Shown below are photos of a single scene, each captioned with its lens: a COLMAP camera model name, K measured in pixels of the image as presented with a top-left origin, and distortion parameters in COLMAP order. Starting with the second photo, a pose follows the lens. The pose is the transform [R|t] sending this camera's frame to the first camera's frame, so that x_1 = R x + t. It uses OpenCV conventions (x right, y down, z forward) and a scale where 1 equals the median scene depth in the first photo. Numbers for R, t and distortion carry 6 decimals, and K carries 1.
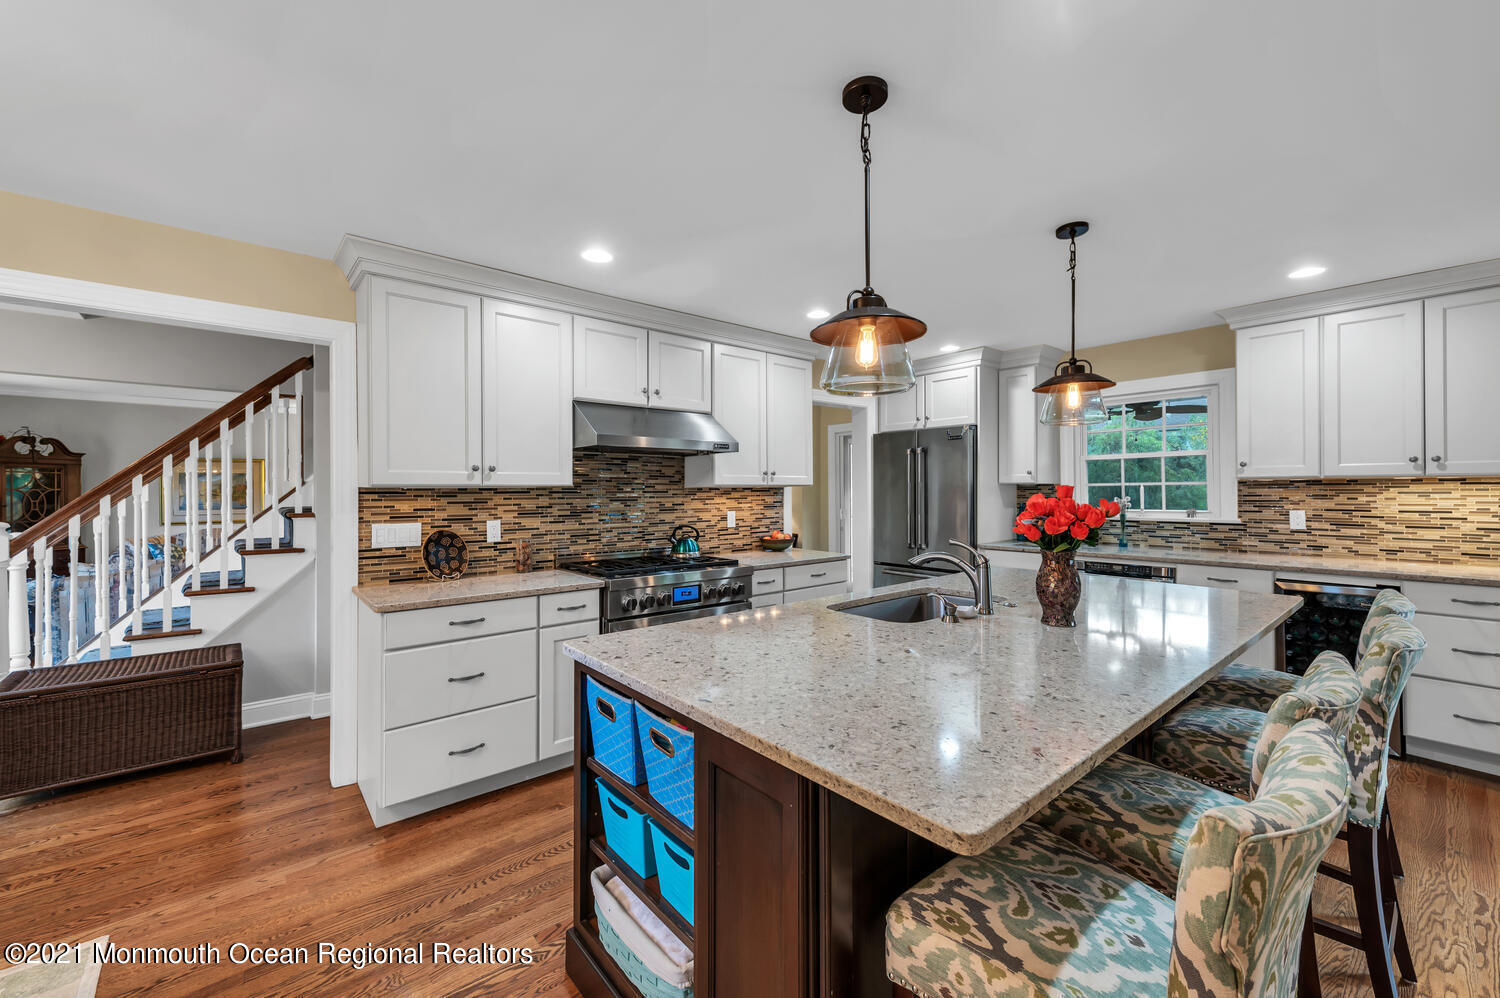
lens RADIAL K [[588.9, 0, 756.0], [0, 588.9, 489.9], [0, 0, 1]] dist [0.005752, -0.000140]
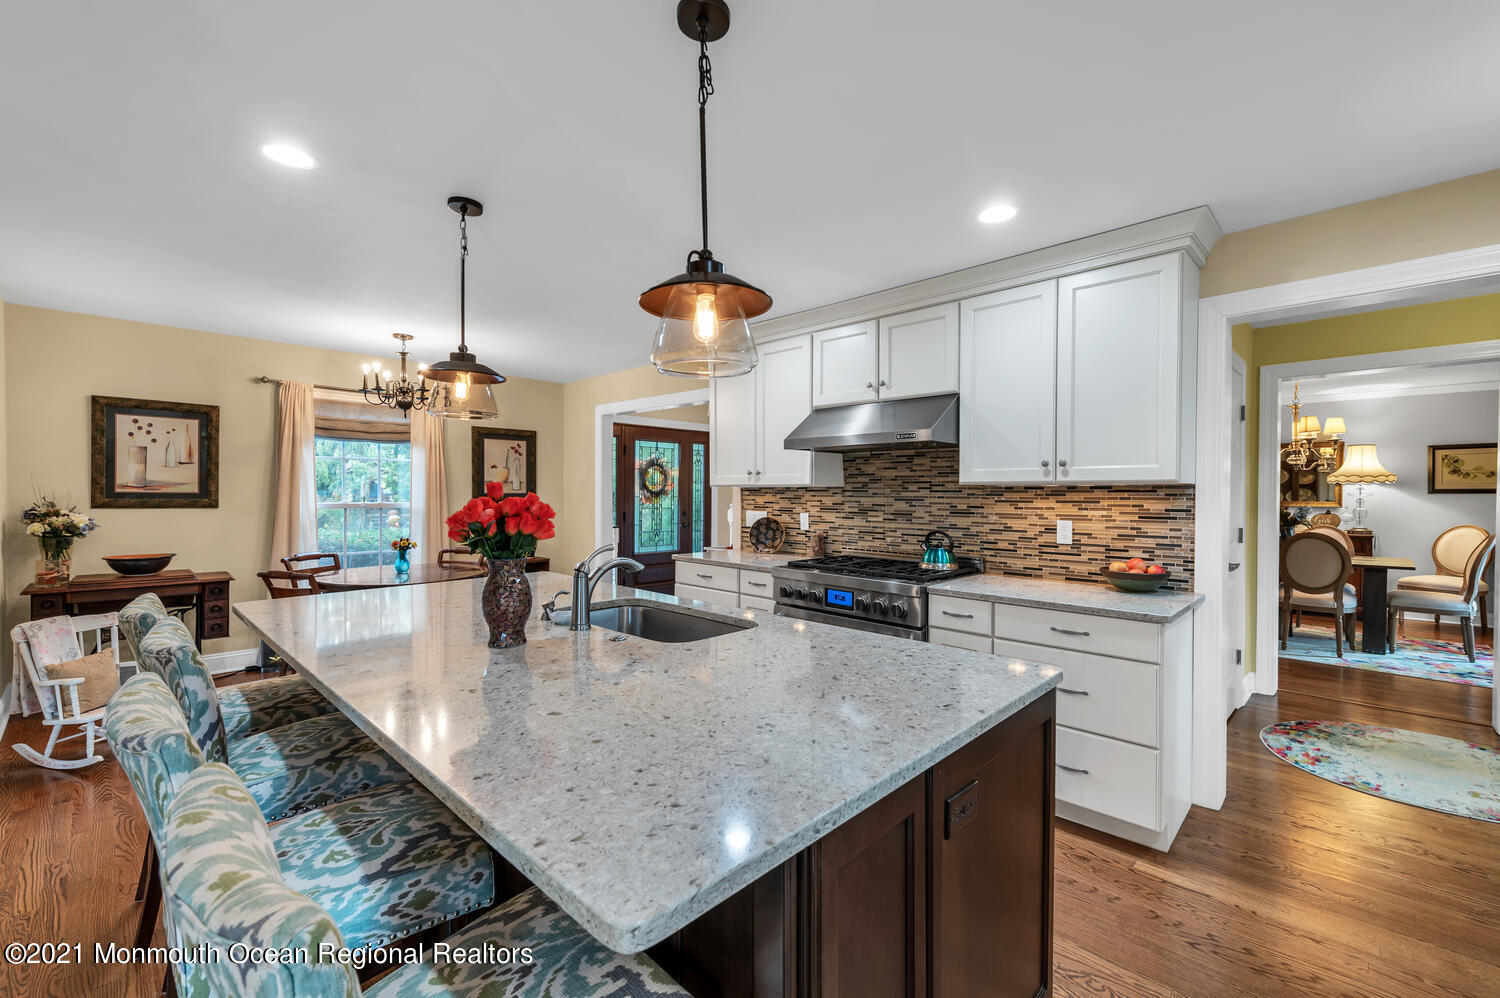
lens RADIAL K [[627.4, 0, 751.1], [0, 627.4, 505.9], [0, 0, 1]] dist [0.012020, -0.000478]
pose [[0.101006, 0.029791, -0.994440, 0.750789], [-0.001291, 0.999555, 0.029813, -0.002387], [0.994885, -0.001728, 0.101000, 0.650465]]
